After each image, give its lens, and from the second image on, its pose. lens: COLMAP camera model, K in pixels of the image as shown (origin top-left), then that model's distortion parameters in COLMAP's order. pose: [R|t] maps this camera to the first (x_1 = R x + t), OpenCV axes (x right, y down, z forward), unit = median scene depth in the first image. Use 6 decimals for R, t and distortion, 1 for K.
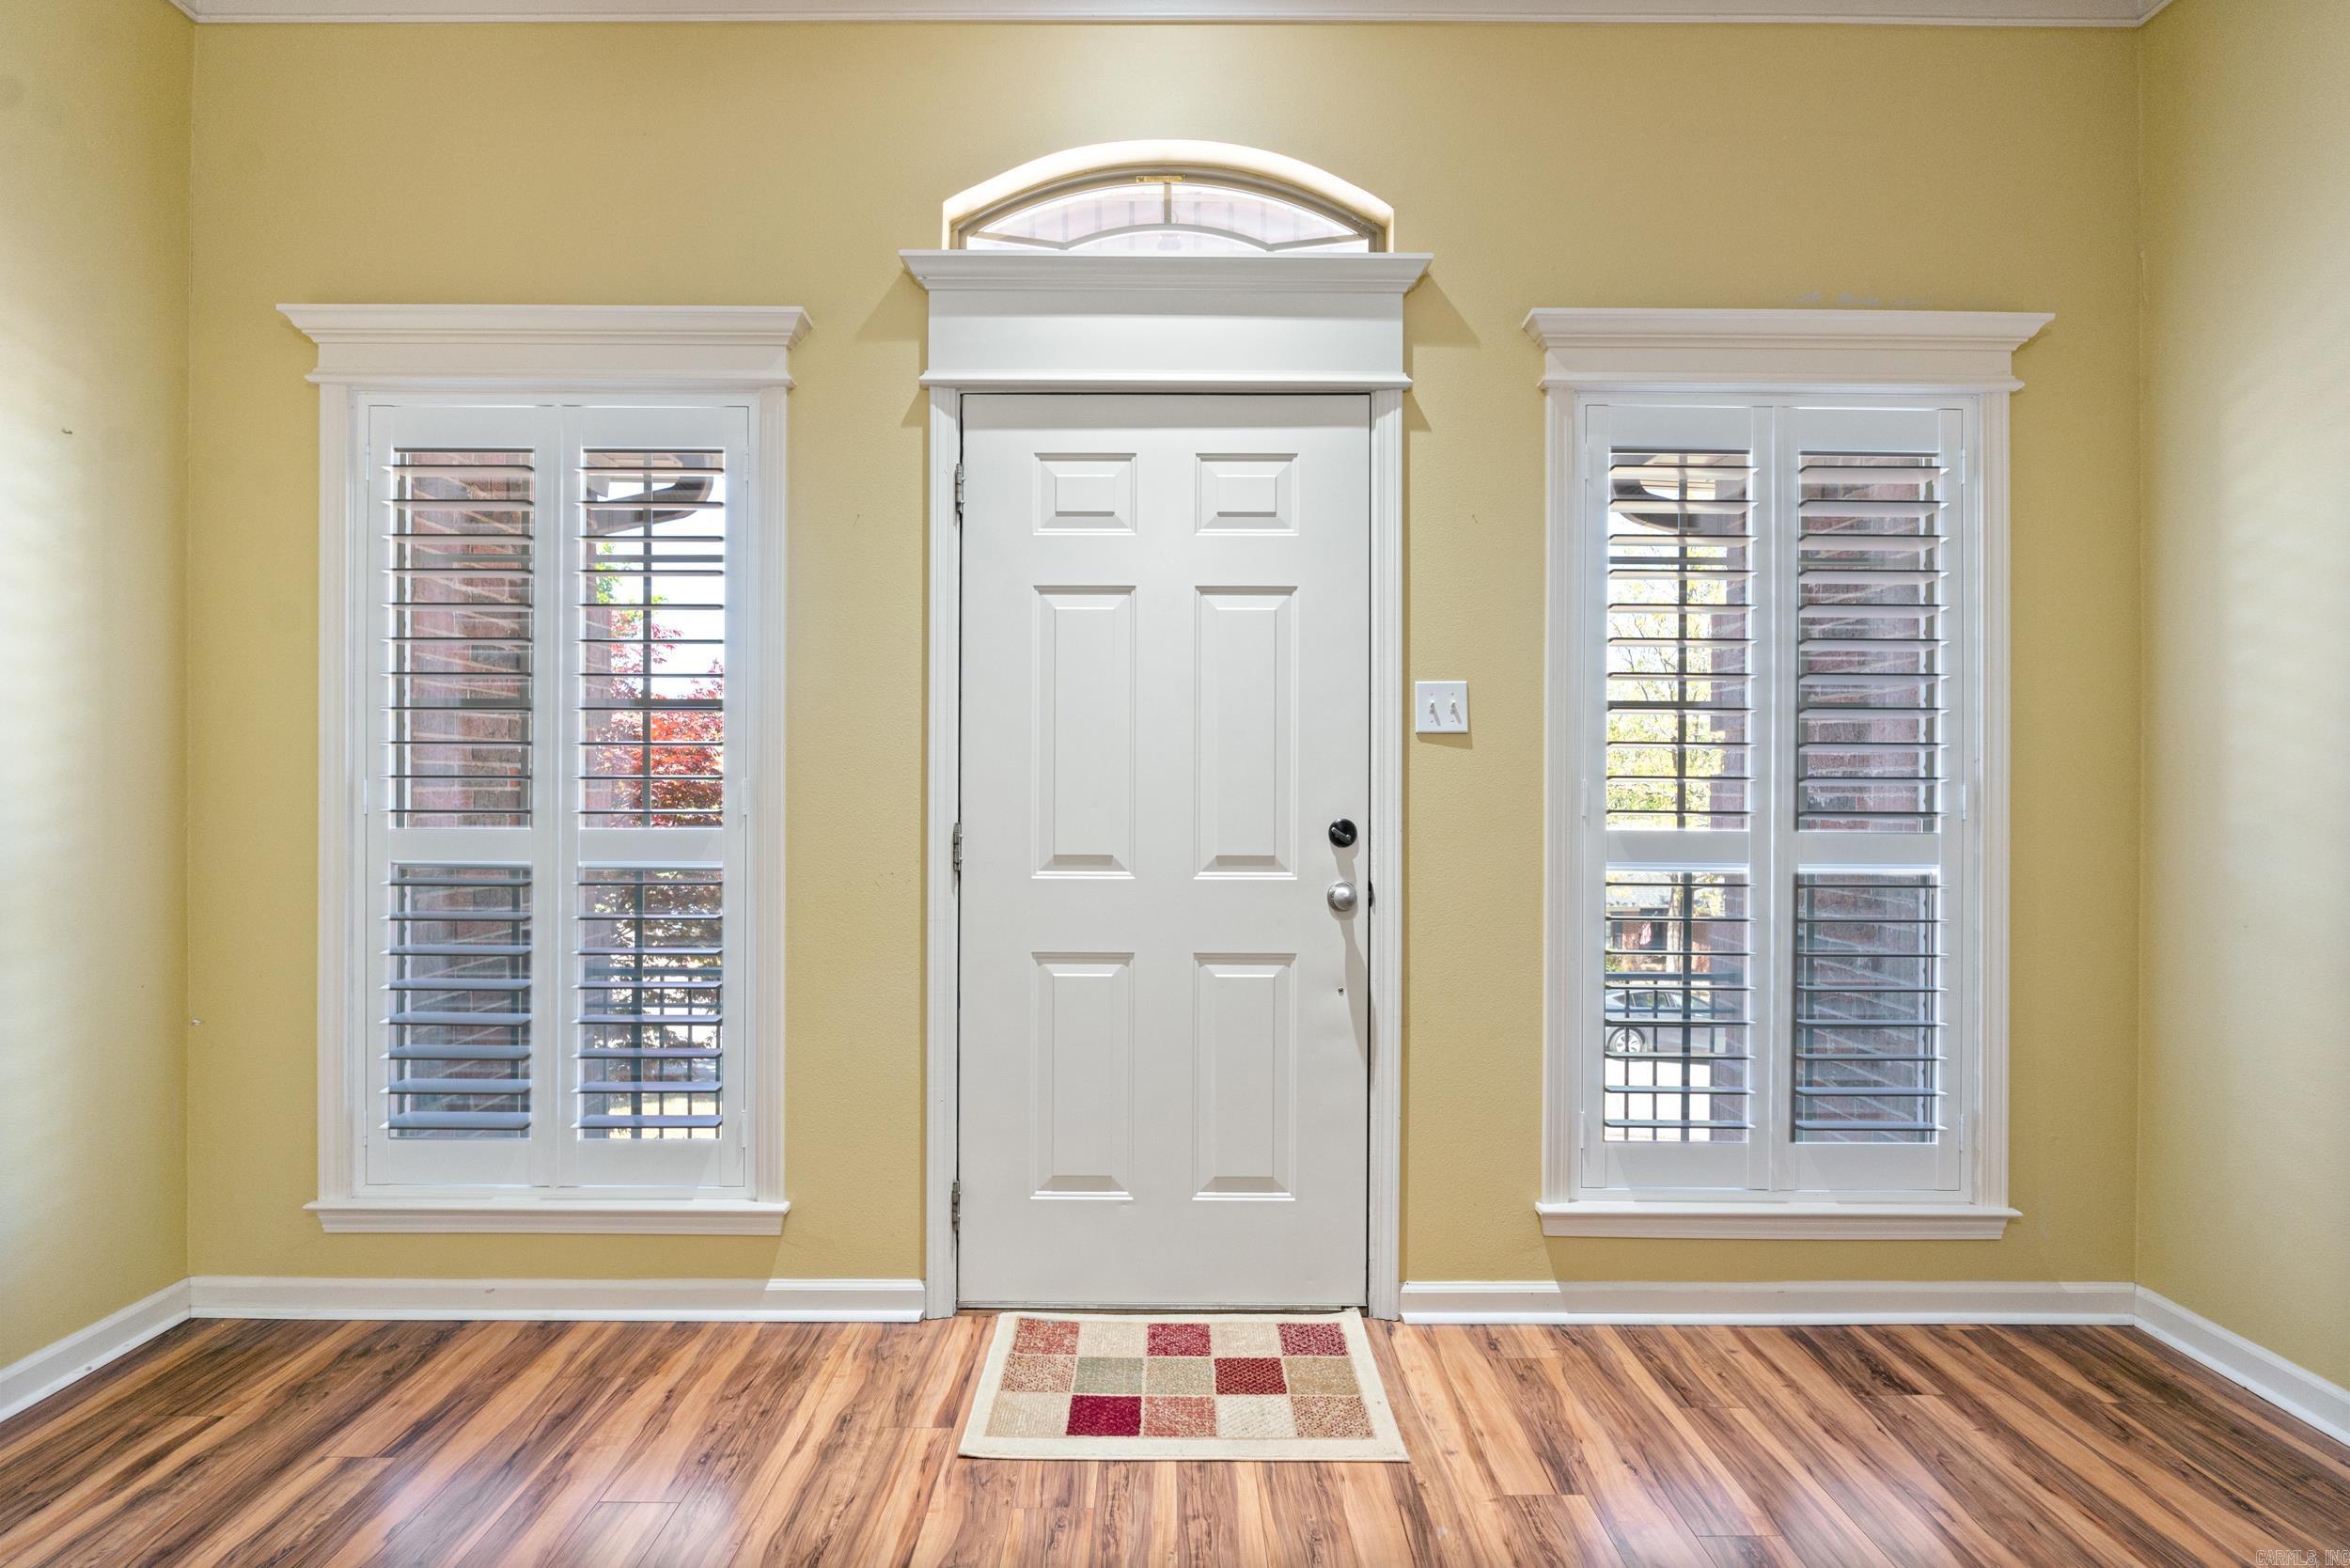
lens RADIAL K [[1083.8, 0, 1187.3], [0, 1083.8, 801.4], [0, 0, 1]] dist [-0.006454, 0.000019]
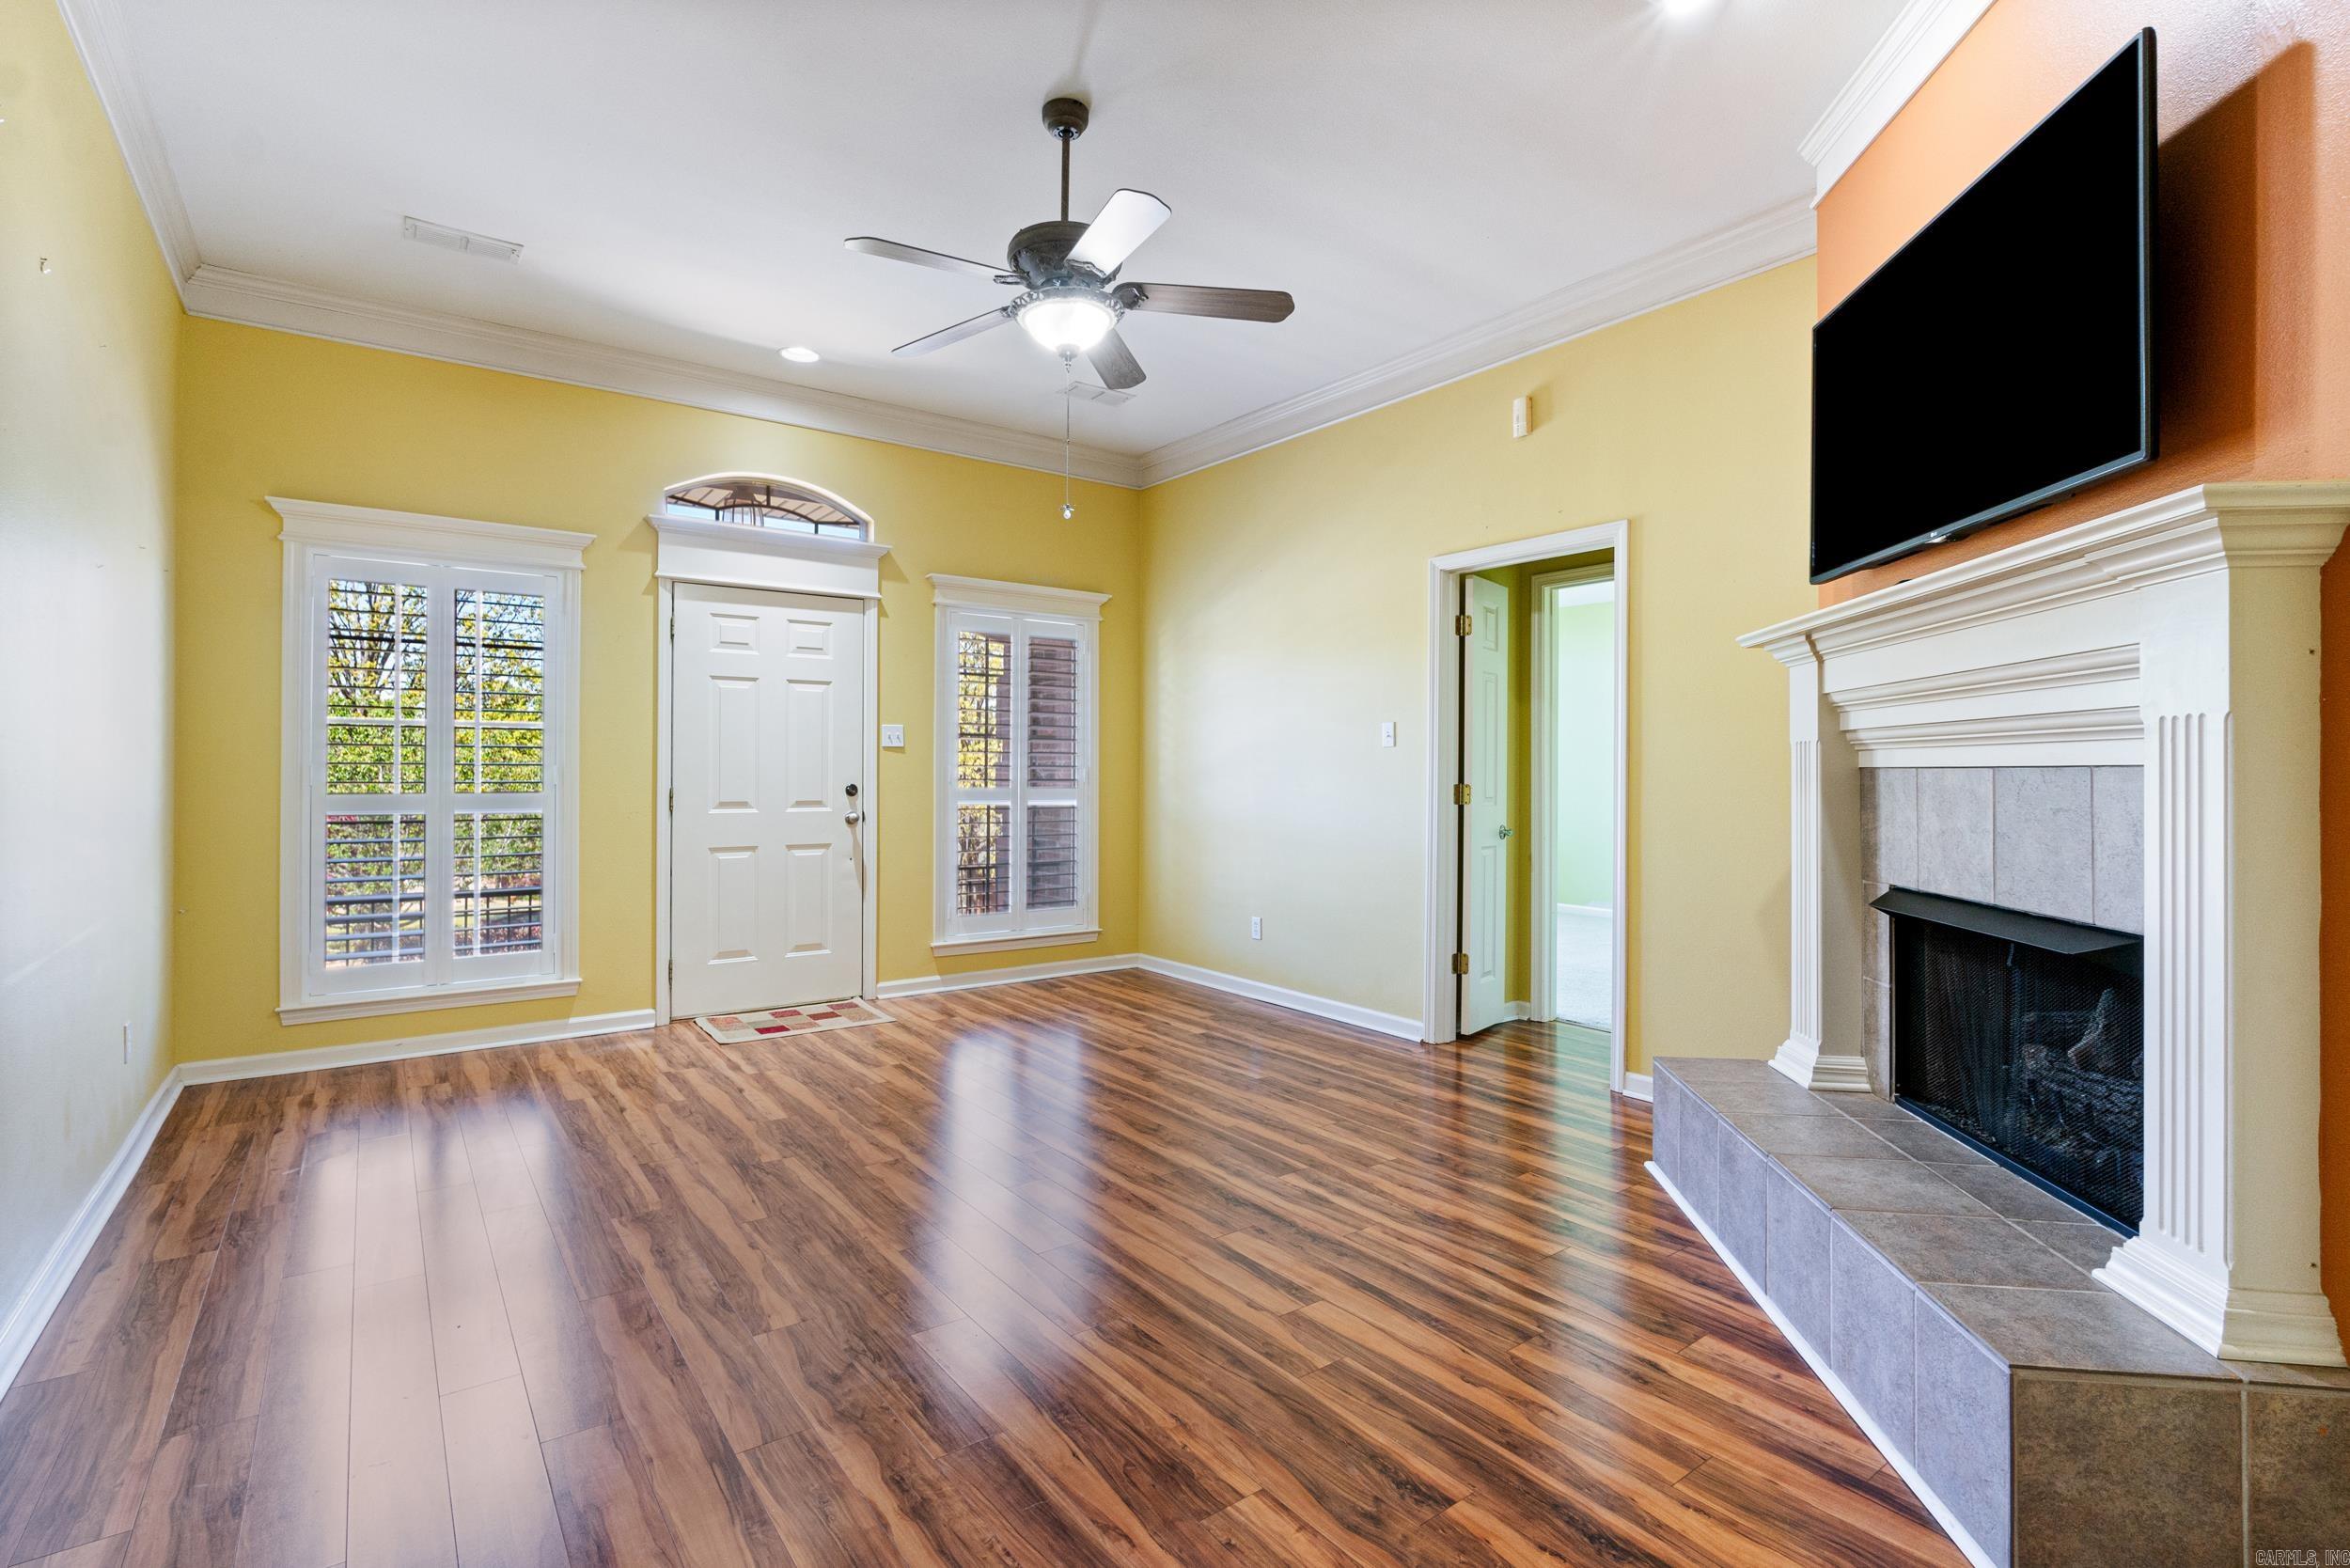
lens RADIAL K [[1083.8, 0, 1161.2], [0, 1083.8, 769.0], [0, 0, 1]] dist [-0.006454, 0.000019]
pose [[0.815525, 0.000572, 0.578722, -0.648924], [0.001444, 0.999994, -0.003024, -0.007248], [-0.578721, 0.003302, 0.815519, -1.246812]]
